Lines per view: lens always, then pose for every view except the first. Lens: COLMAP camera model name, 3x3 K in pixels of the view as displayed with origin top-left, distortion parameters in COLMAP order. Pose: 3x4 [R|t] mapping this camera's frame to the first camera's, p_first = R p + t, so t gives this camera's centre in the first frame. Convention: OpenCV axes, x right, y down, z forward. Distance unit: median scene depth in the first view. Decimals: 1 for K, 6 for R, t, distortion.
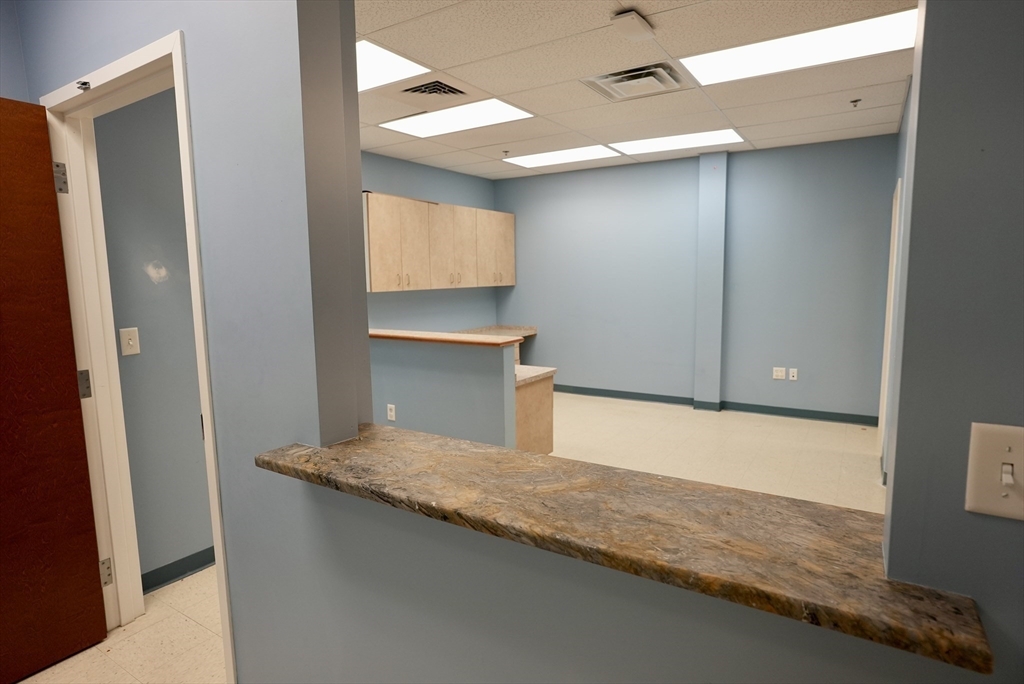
lens RADIAL K [[562.0, 0, 515.5], [0, 562.0, 340.2], [0, 0, 1]] dist [-0.053647, 0.039224]
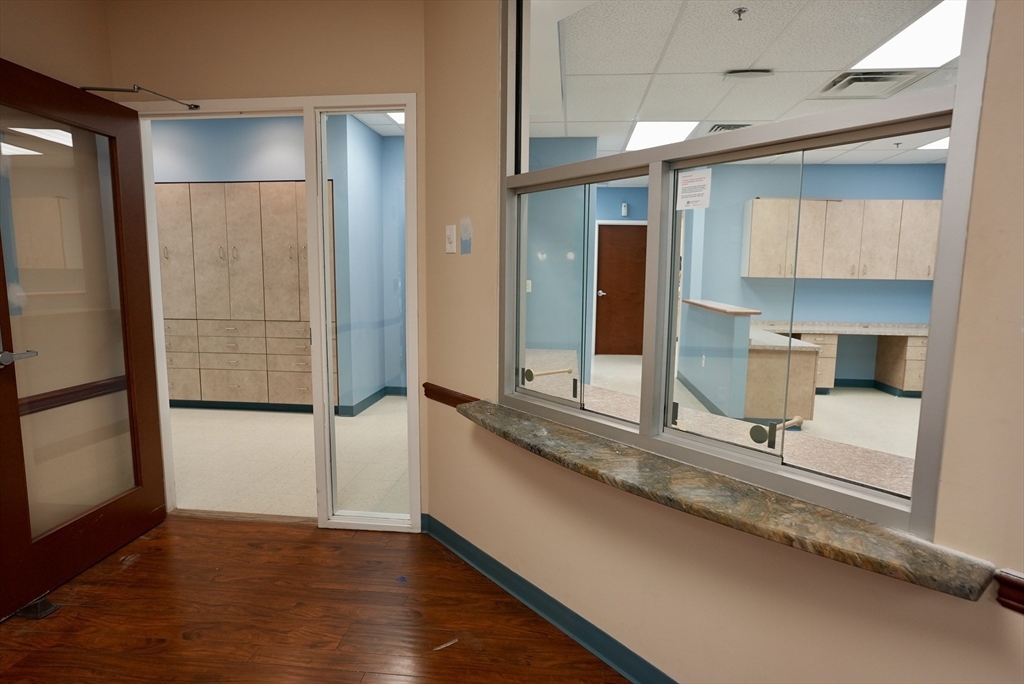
lens RADIAL K [[562.0, 0, 515.5], [0, 562.0, 340.2], [0, 0, 1]] dist [-0.053647, 0.039224]
pose [[0.443395, 0.130580, -0.886764, 0.594185], [-0.124809, 0.988688, 0.083182, 0.015818], [0.887594, 0.073794, 0.454677, -0.036314]]
